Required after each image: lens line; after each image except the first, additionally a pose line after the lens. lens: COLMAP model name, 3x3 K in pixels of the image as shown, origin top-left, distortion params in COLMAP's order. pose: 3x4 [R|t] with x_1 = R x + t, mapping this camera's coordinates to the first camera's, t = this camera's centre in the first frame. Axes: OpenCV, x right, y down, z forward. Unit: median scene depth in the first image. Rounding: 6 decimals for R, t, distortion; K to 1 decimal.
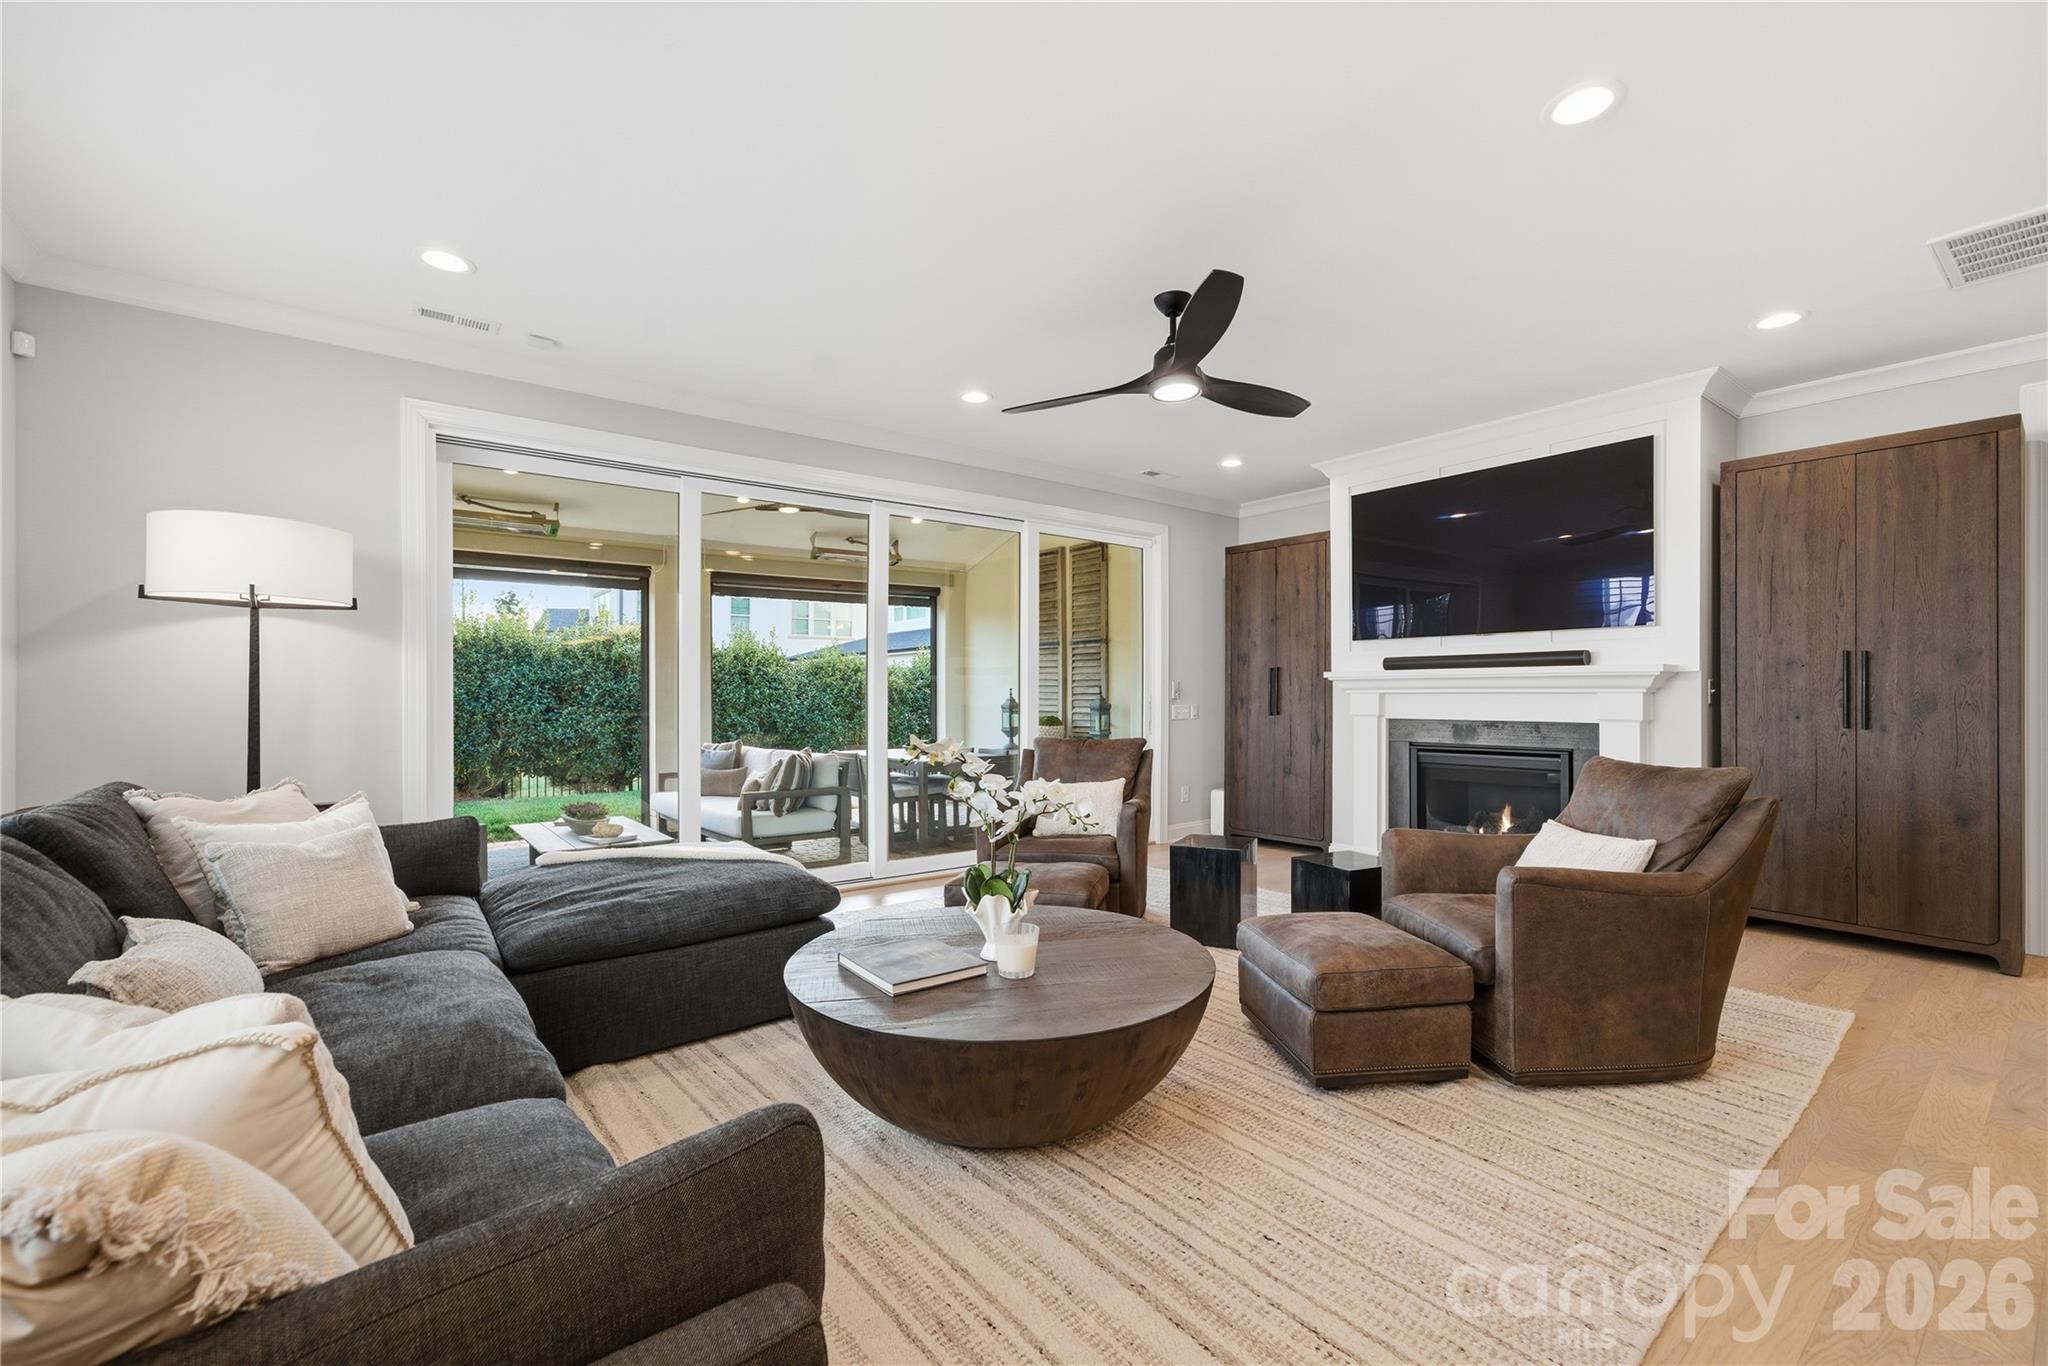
lens RADIAL K [[862.0, 0, 1024.3], [0, 862.0, 680.2], [0, 0, 1]] dist [-0.000034, 0.001545]
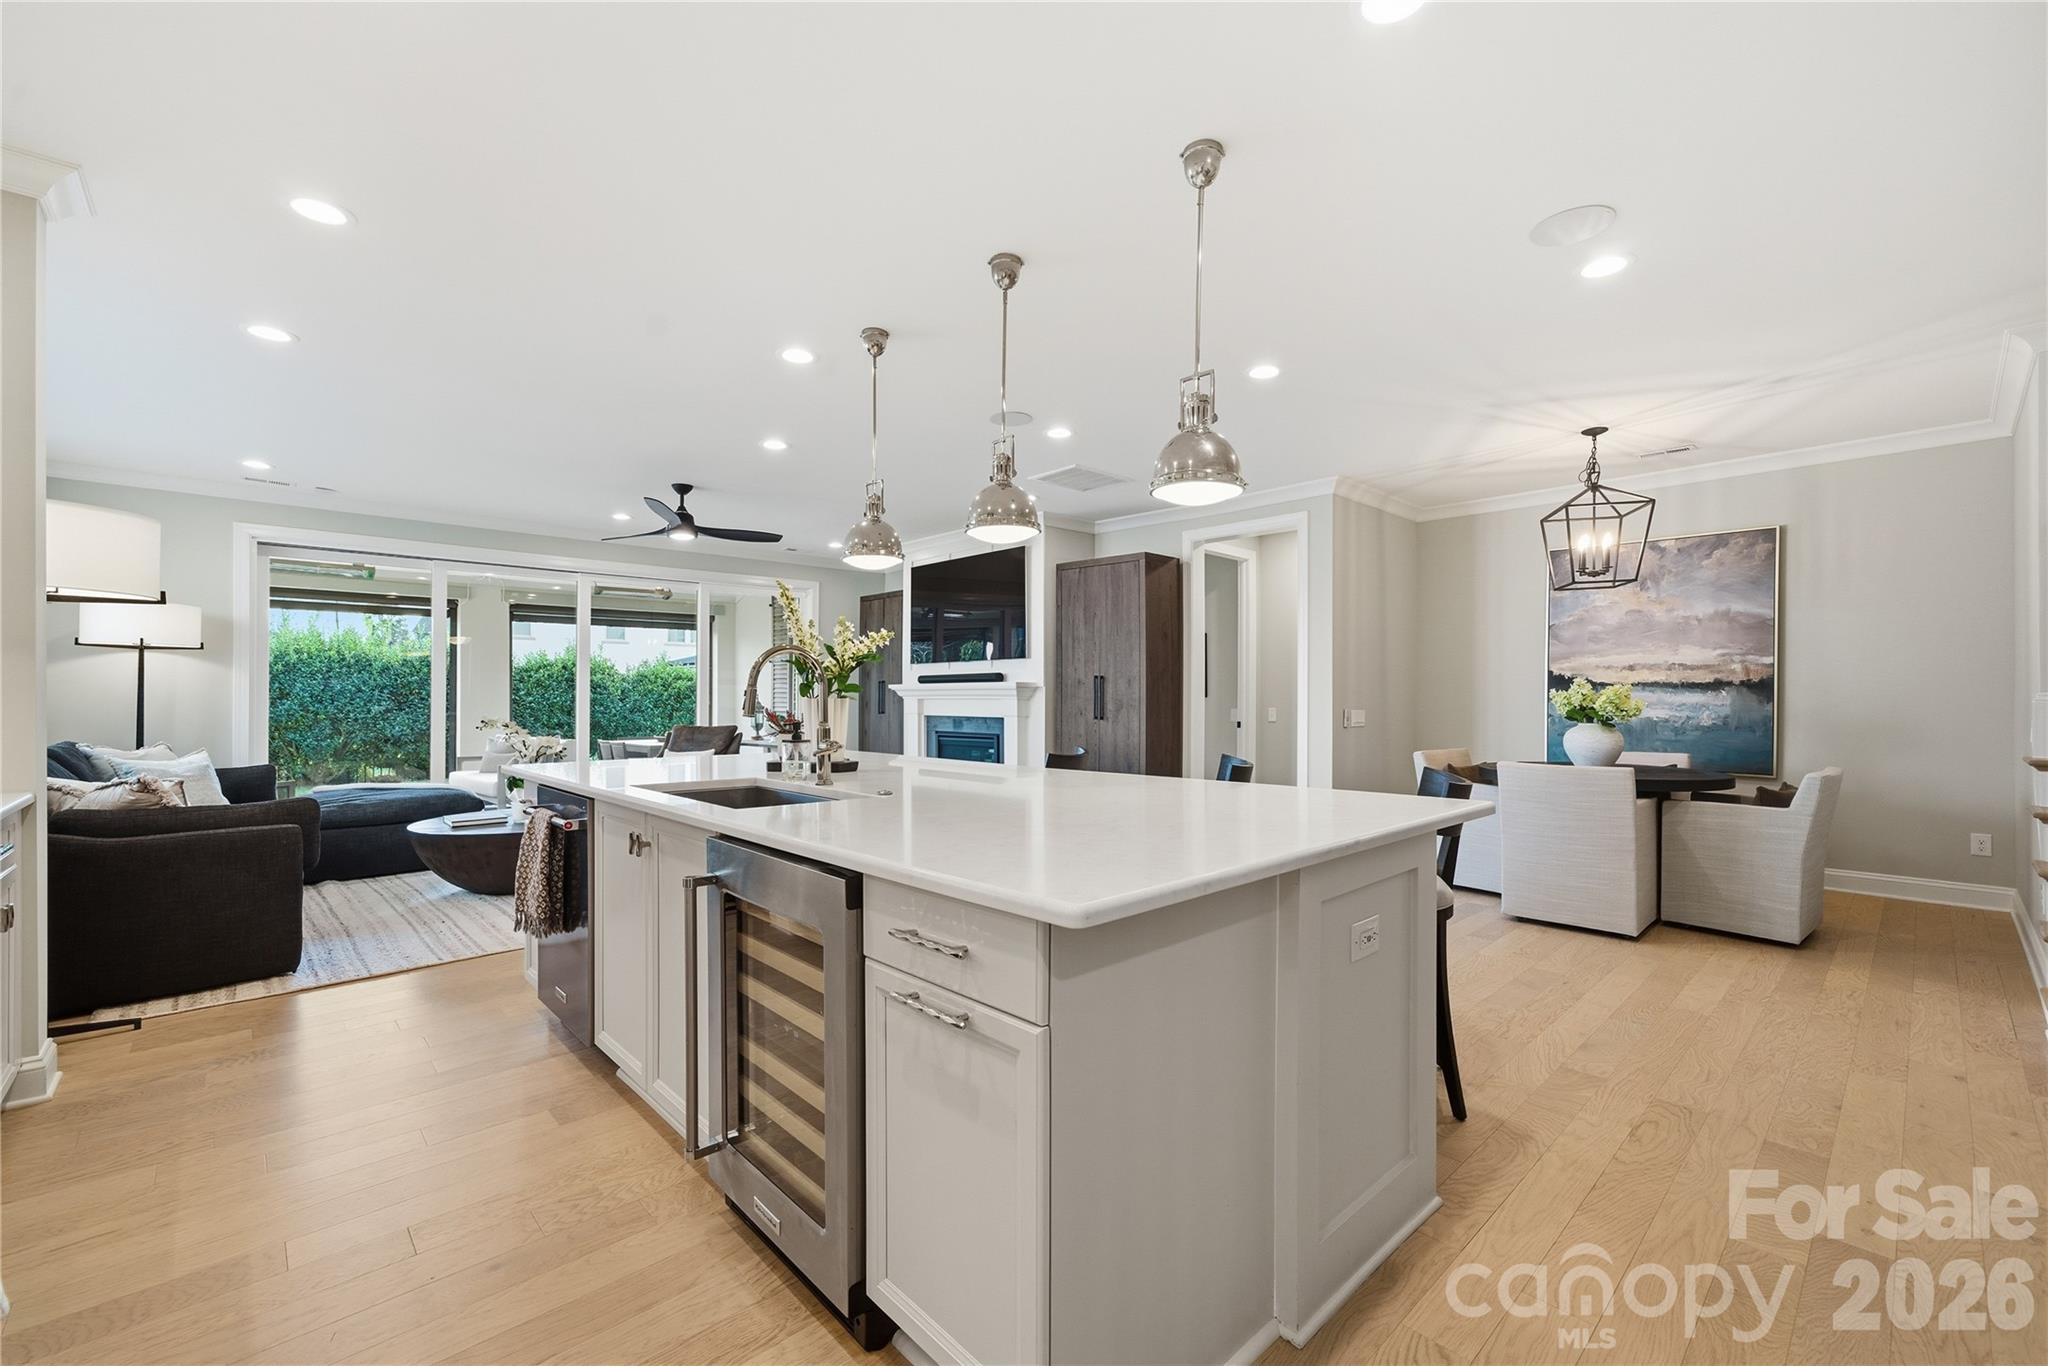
lens RADIAL K [[862.0, 0, 1028.5], [0, 862.0, 684.3], [0, 0, 1]] dist [-0.000034, 0.001545]
pose [[0.995507, 0.005839, 0.094512, 0.569549], [-0.005592, 0.999980, -0.002879, -0.009843], [-0.094527, 0.002337, 0.995520, -0.705896]]
